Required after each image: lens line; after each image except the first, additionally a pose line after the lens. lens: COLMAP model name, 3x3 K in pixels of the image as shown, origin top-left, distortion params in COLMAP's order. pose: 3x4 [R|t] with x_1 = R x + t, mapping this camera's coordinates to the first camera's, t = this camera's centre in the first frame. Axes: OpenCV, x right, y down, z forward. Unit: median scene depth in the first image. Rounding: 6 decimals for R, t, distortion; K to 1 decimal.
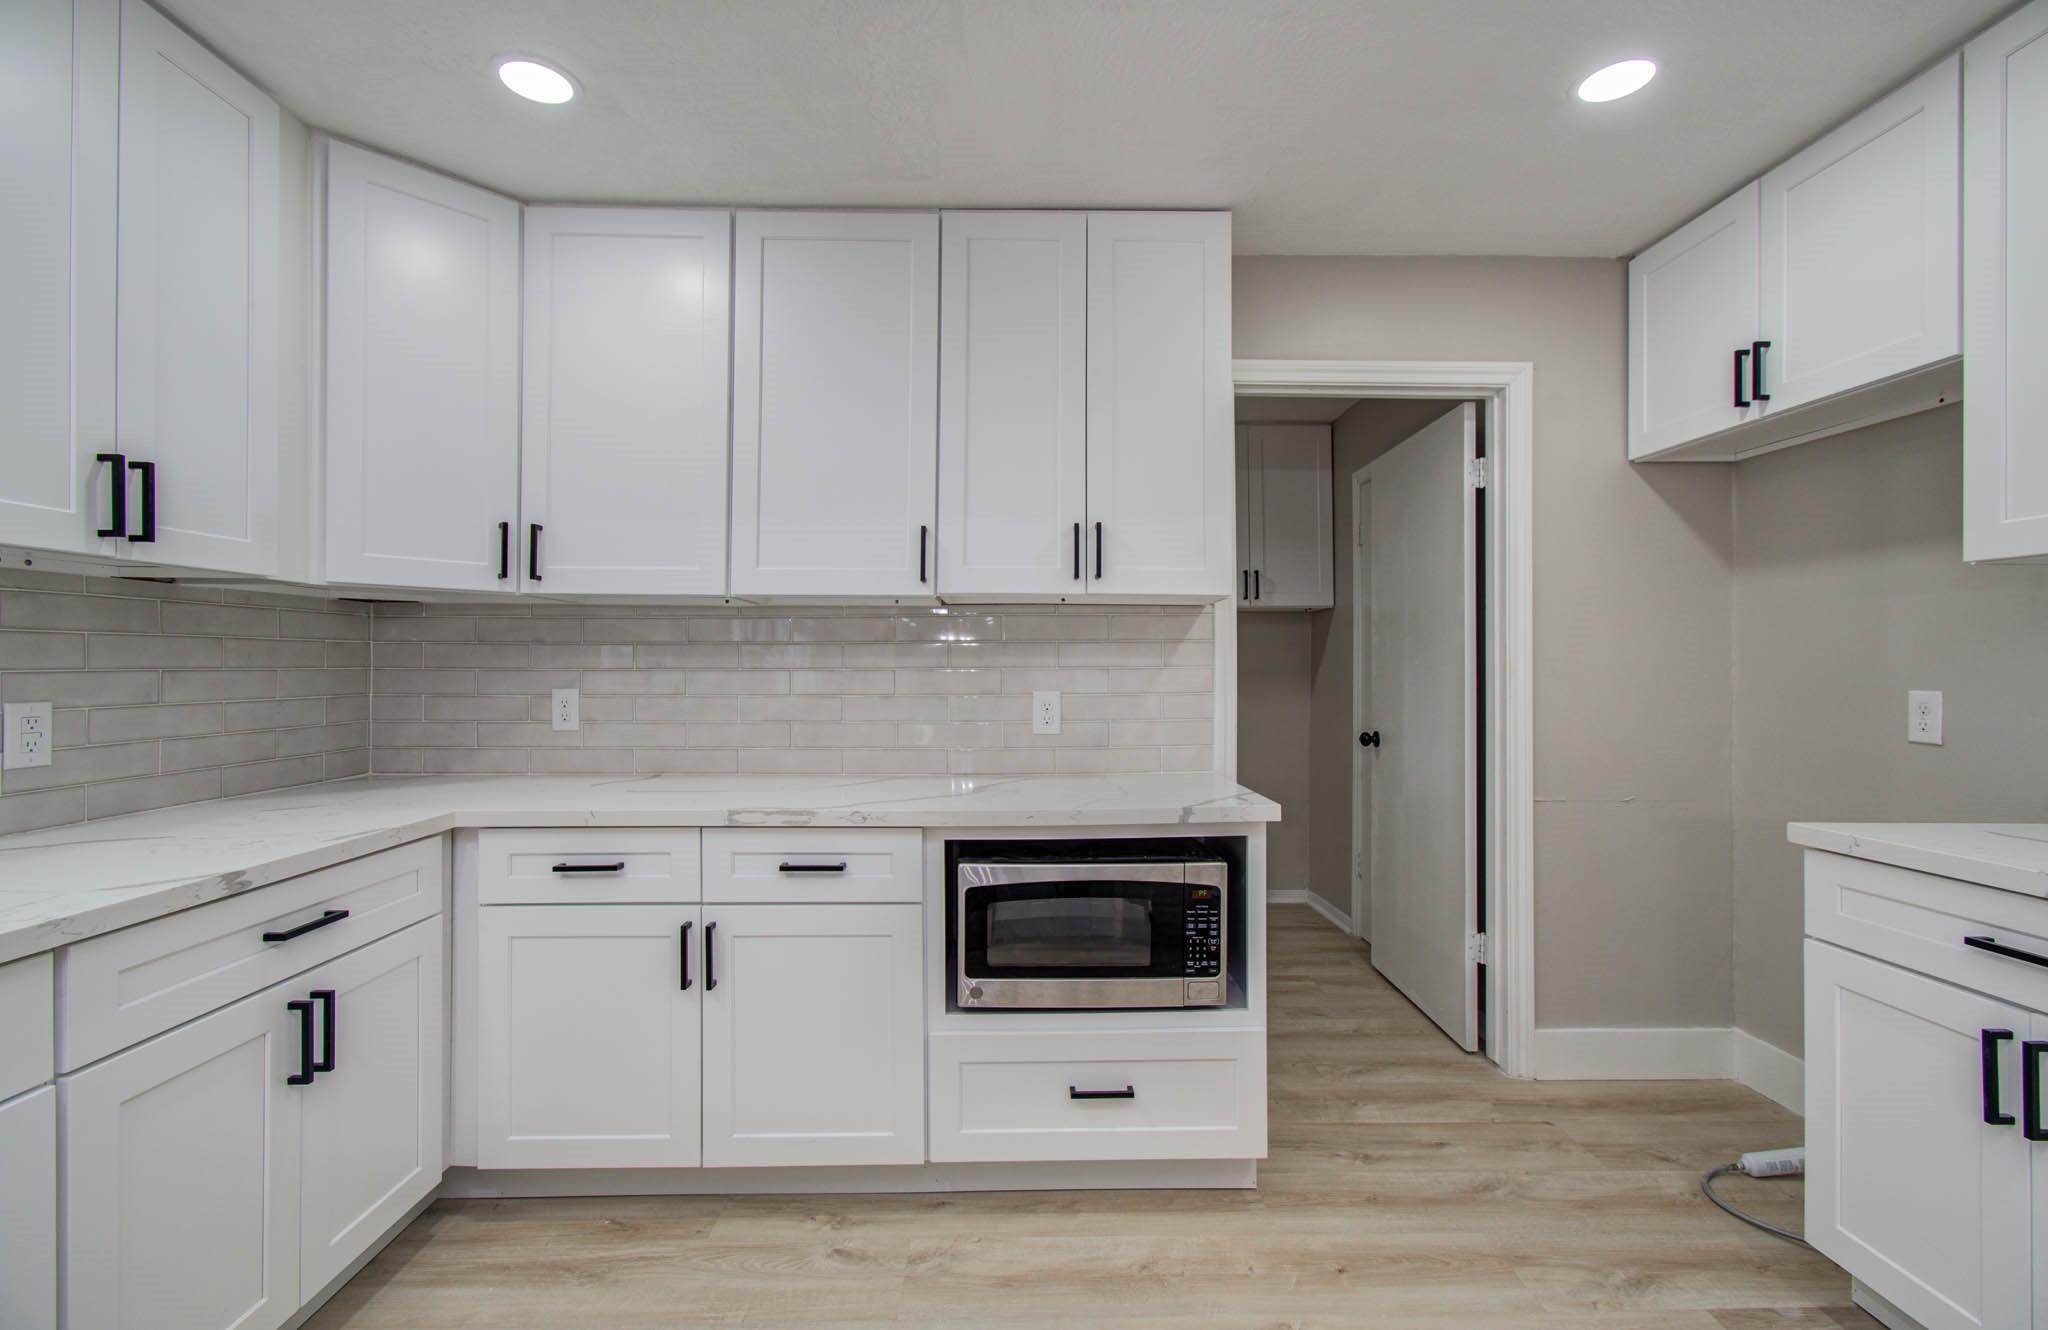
lens RADIAL K [[889.6, 0, 1037.9], [0, 889.6, 662.2], [0, 0, 1]] dist [-0.003893, 0.005272]
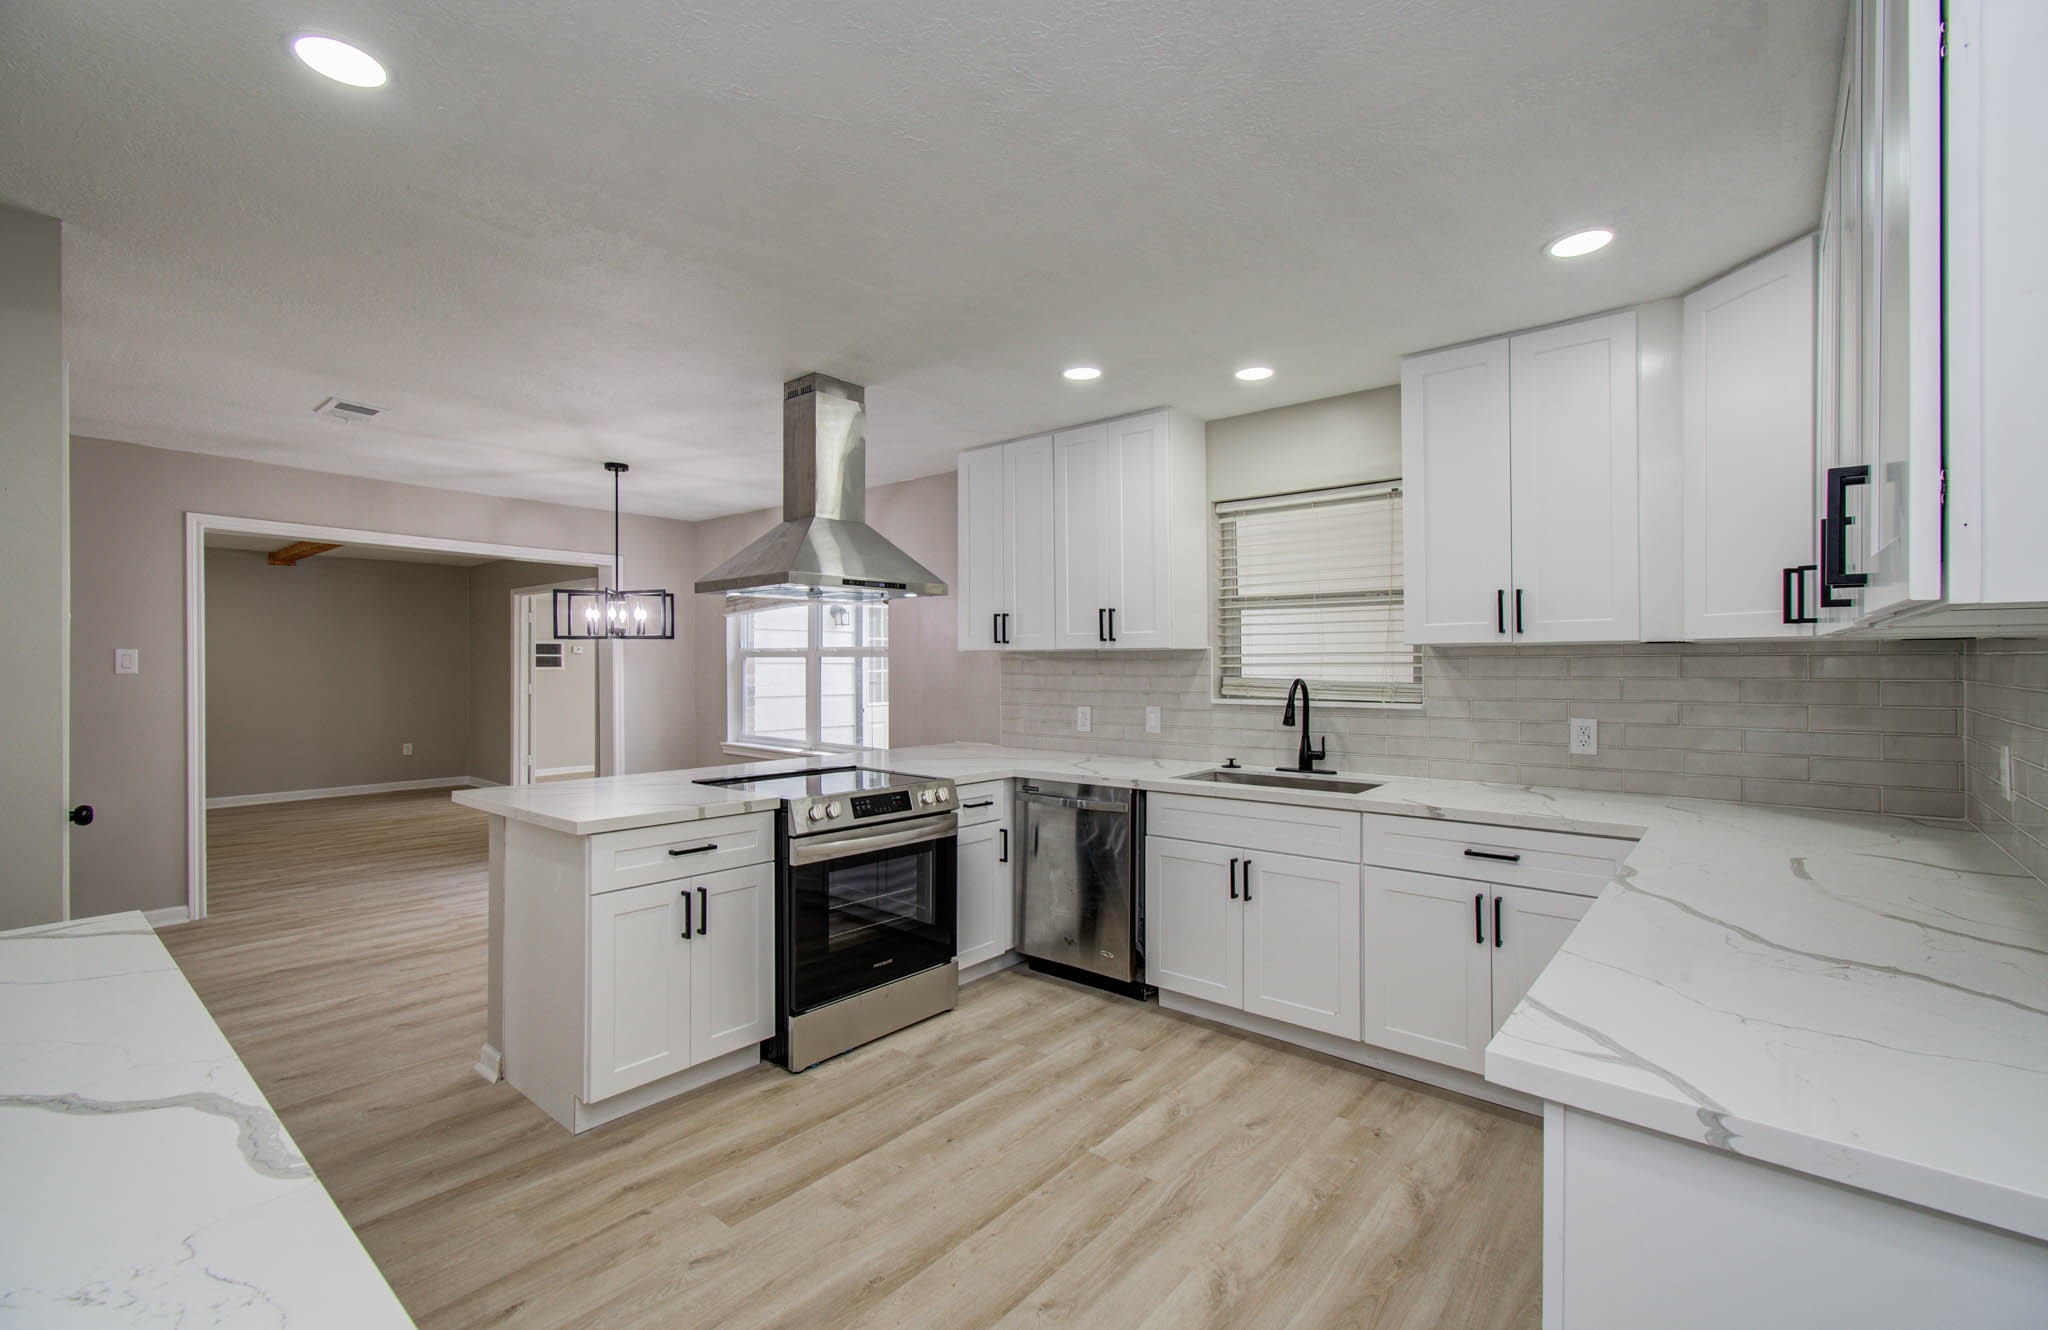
lens RADIAL K [[889.6, 0, 1007.5], [0, 889.6, 665.5], [0, 0, 1]] dist [-0.003893, 0.005272]
pose [[-0.674868, 0.005325, -0.737919, 0.785520], [0.006321, 0.999979, 0.001436, -0.057429], [0.737912, -0.003695, -0.674887, 1.087621]]
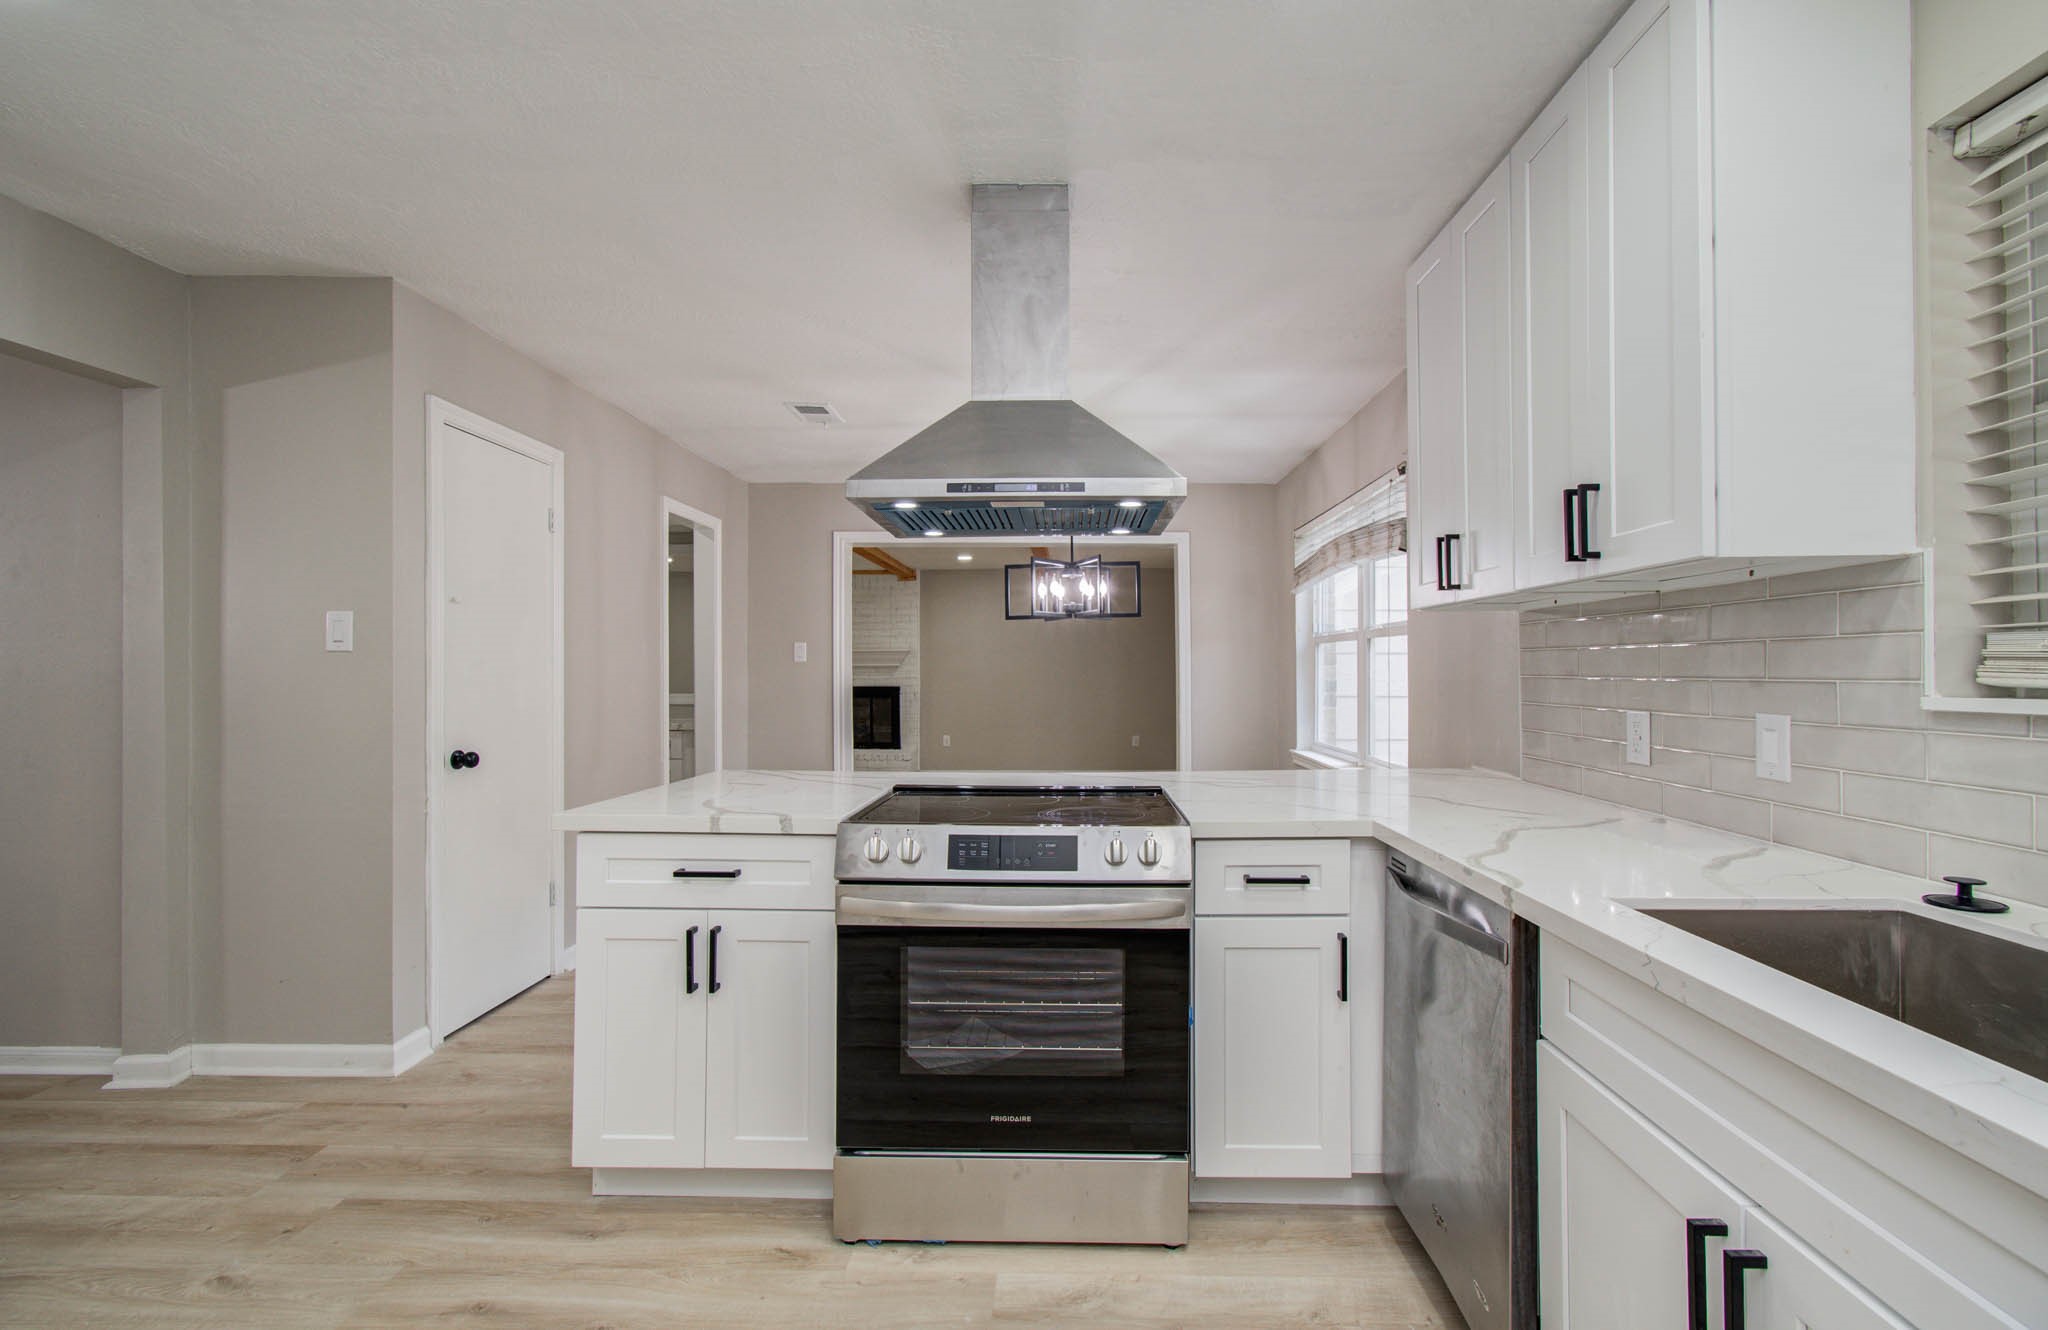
lens RADIAL K [[889.6, 0, 1062.0], [0, 889.6, 665.6], [0, 0, 1]] dist [-0.003893, 0.005272]
pose [[-0.999268, 0.005018, 0.037922, -0.308214], [0.004597, 0.999927, -0.011163, 0.001437], [-0.037976, -0.010981, -0.999218, 0.806388]]
